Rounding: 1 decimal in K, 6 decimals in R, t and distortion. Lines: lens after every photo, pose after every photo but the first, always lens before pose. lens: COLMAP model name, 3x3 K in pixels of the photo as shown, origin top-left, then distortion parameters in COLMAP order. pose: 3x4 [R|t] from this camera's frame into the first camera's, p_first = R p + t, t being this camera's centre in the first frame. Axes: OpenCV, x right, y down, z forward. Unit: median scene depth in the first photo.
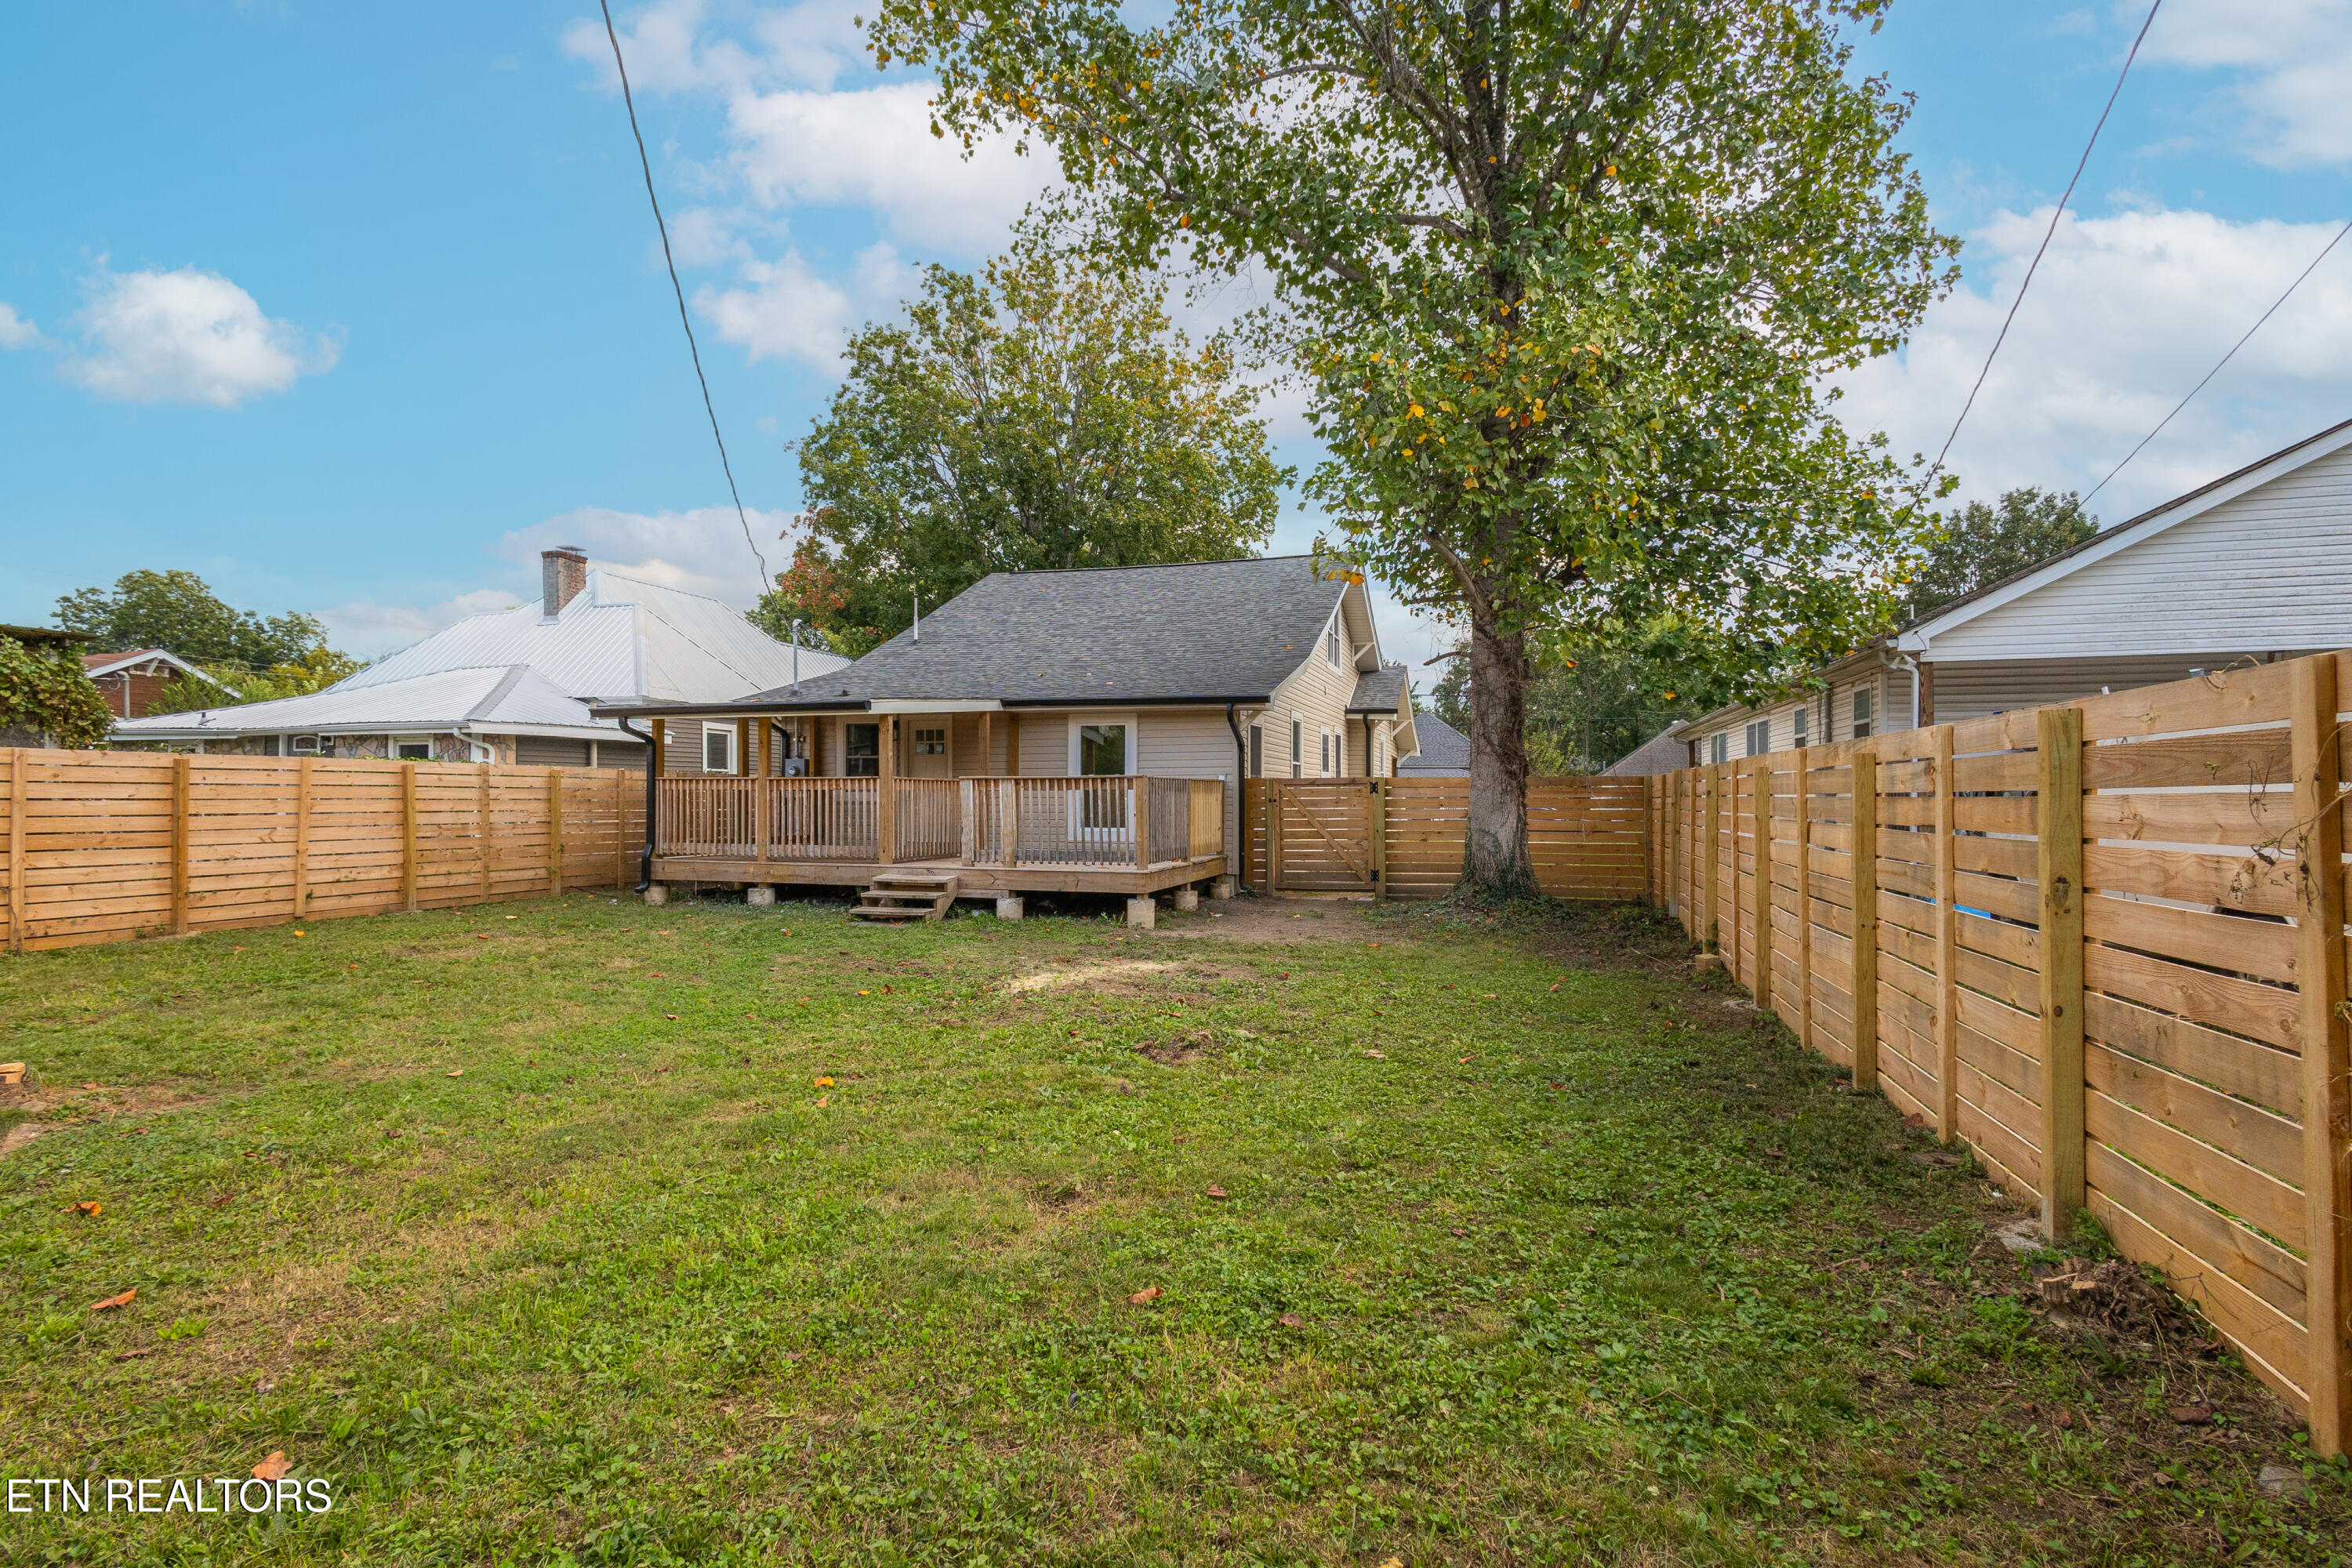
lens RADIAL K [[1079.2, 0, 1170.5], [0, 1079.2, 793.7], [0, 0, 1]] dist [0.004934, 0.000649]
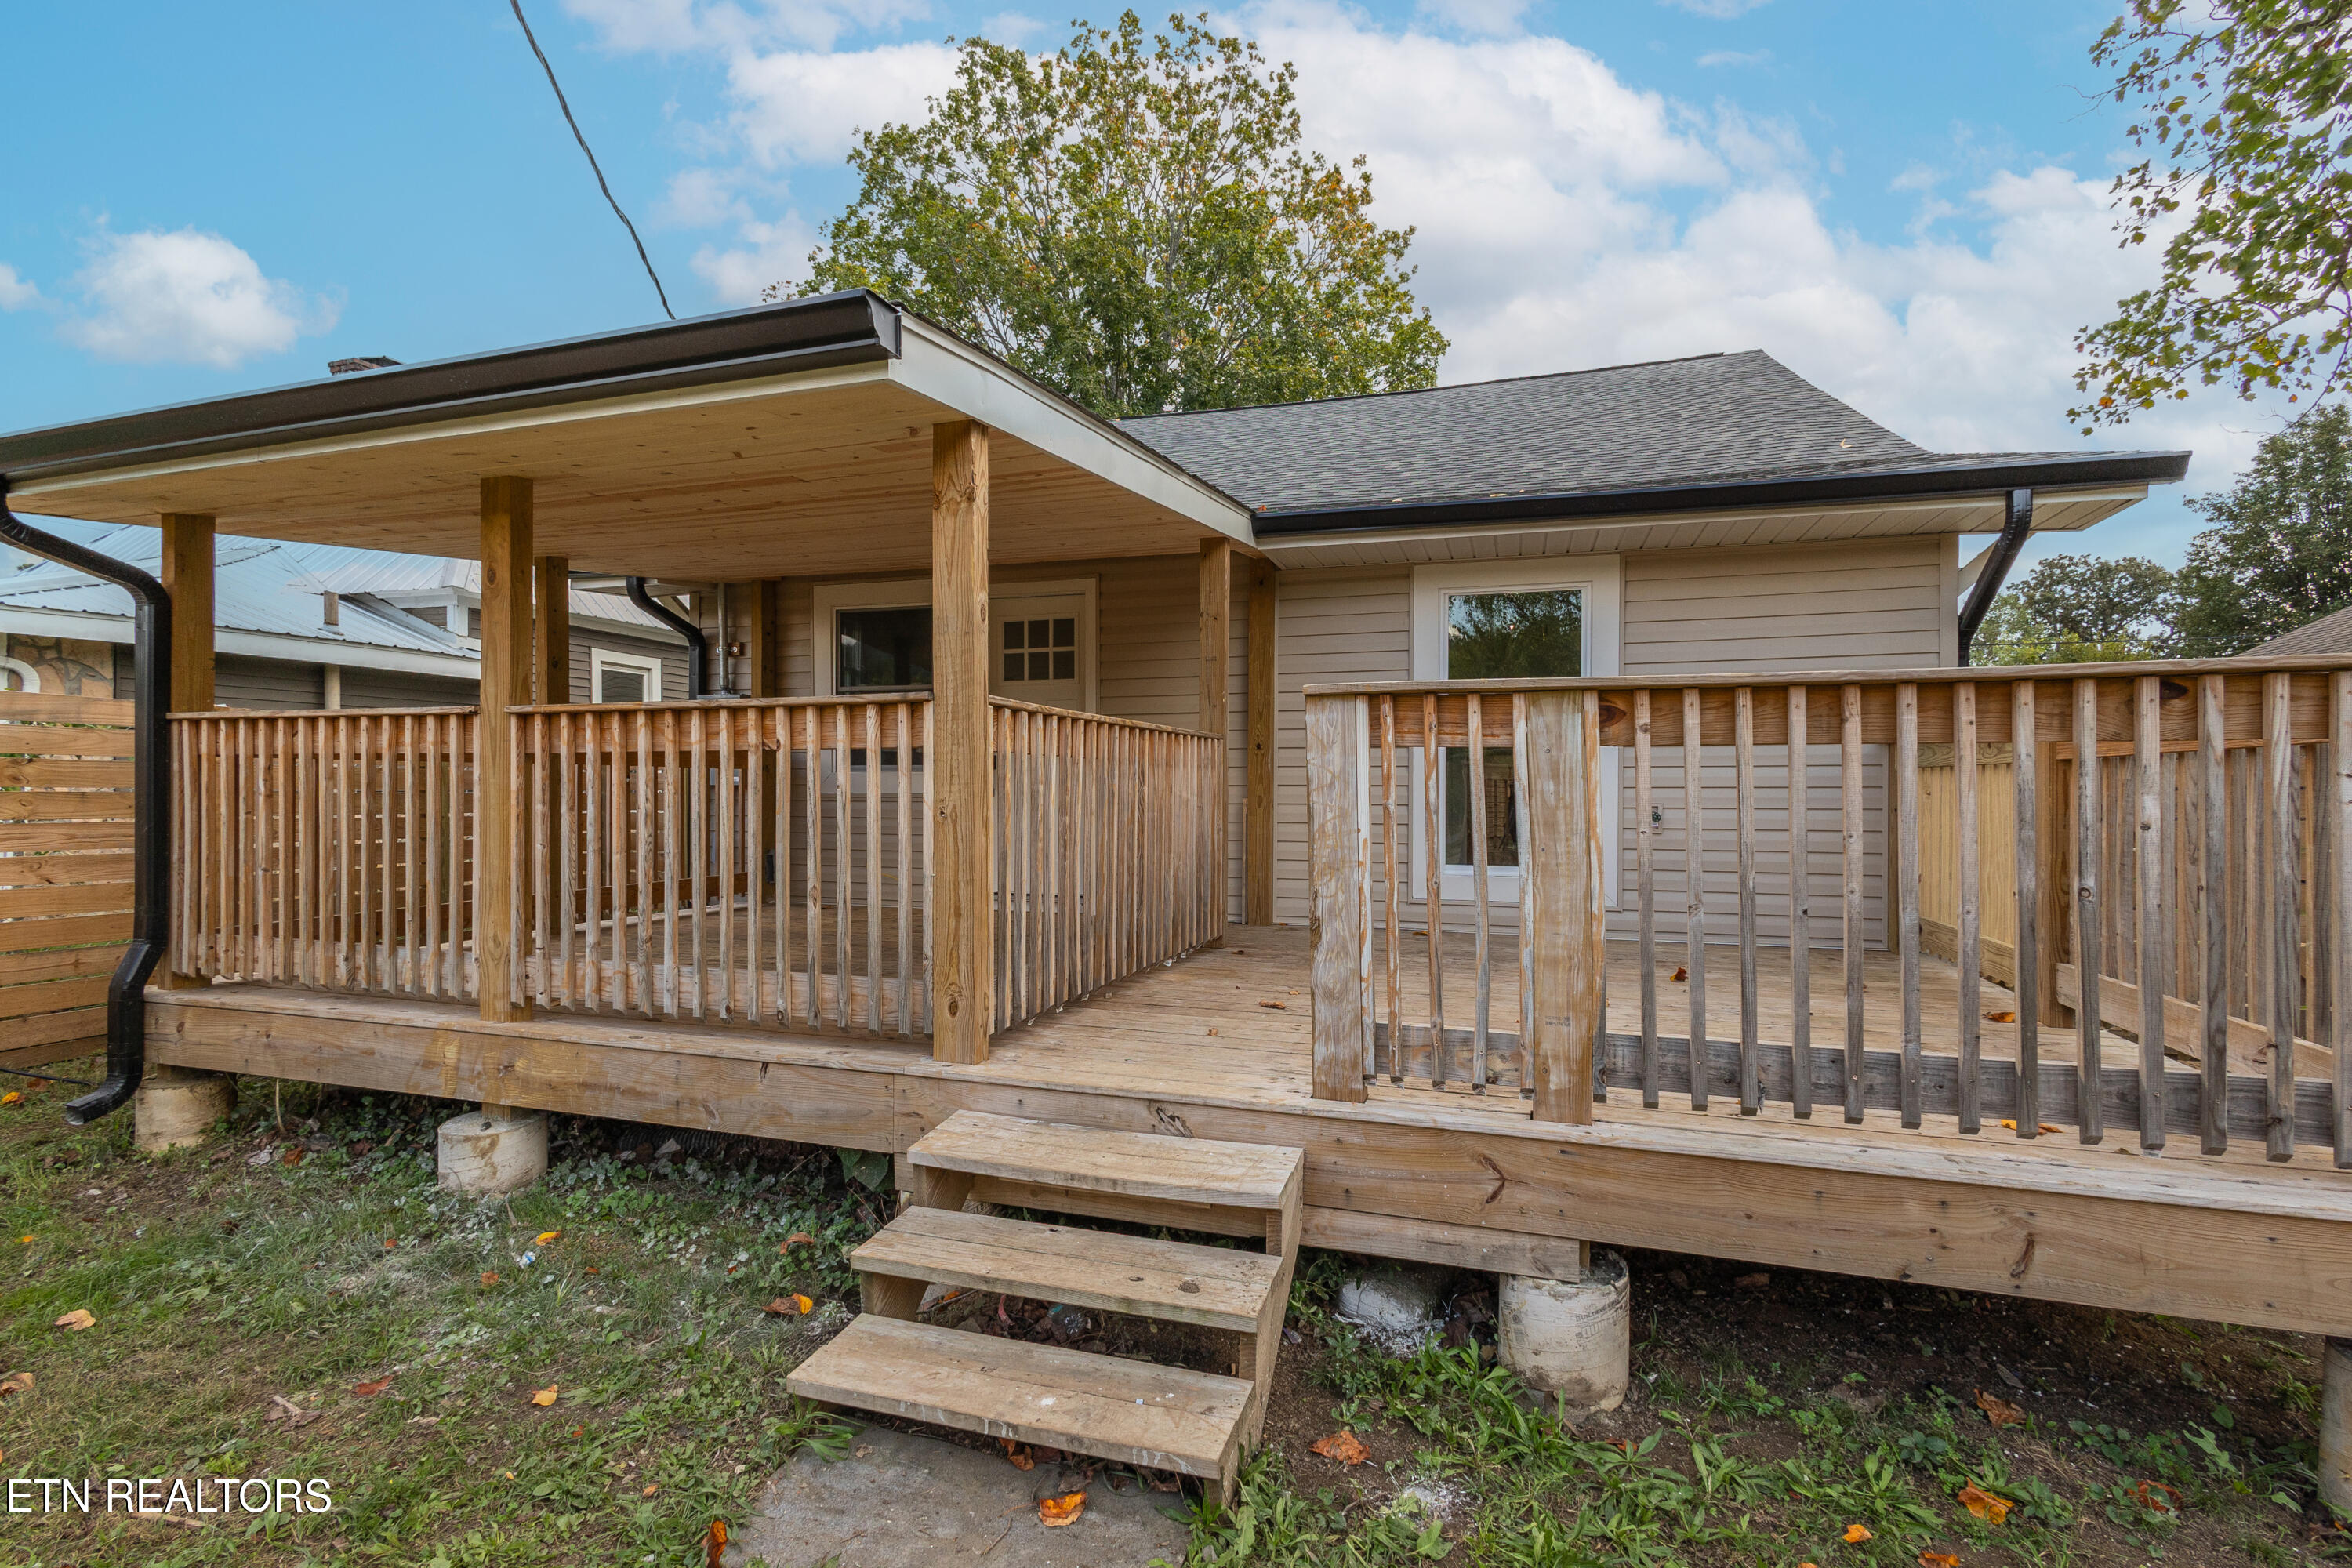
lens RADIAL K [[1090.9, 0, 1185.0], [0, 1090.9, 777.9], [0, 0, 1]] dist [0.011754, 0.000358]
pose [[0.999989, 0.000263, -0.004595, -0.197584], [-0.000249, 0.999995, 0.003158, 0.000727], [0.004596, -0.003156, 0.999984, 0.702894]]
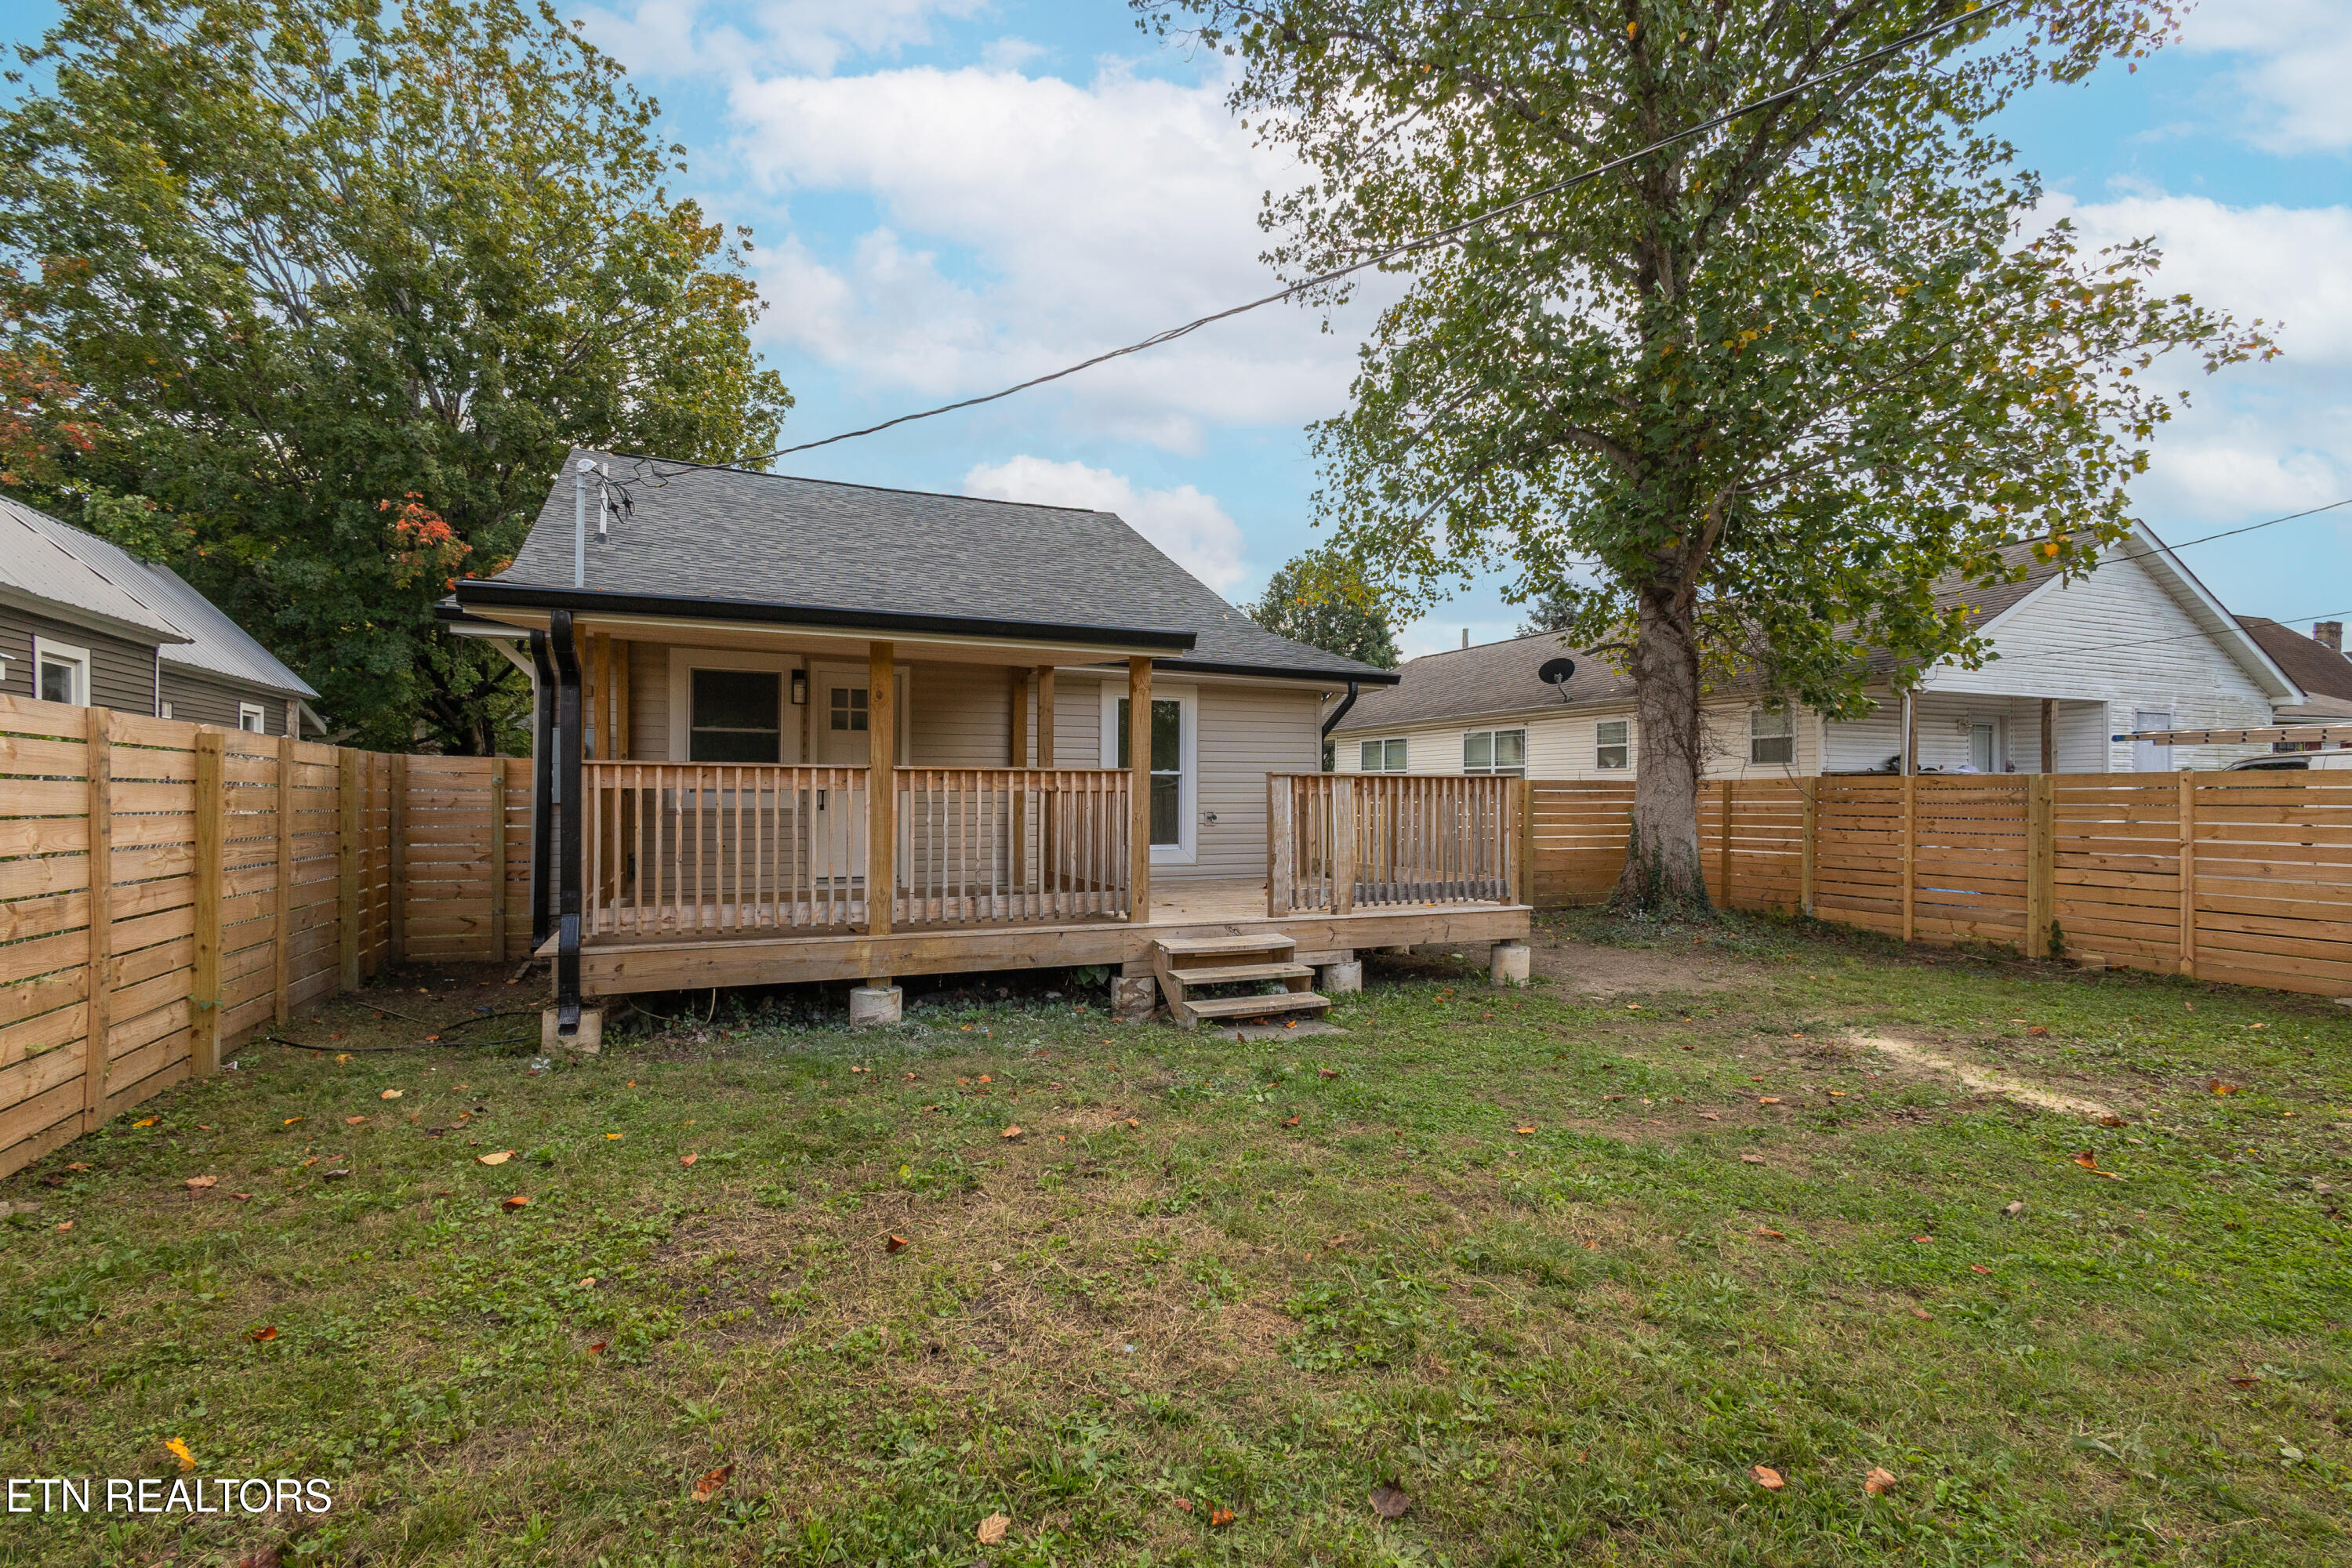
lens RADIAL K [[1090.9, 0, 1185.0], [0, 1090.9, 777.9], [0, 0, 1]] dist [0.011754, 0.000358]
pose [[0.751384, 0.007784, 0.659819, -0.590543], [-0.005800, 0.999970, -0.005192, -0.008092], [-0.659840, 0.000074, 0.751407, 0.506387]]
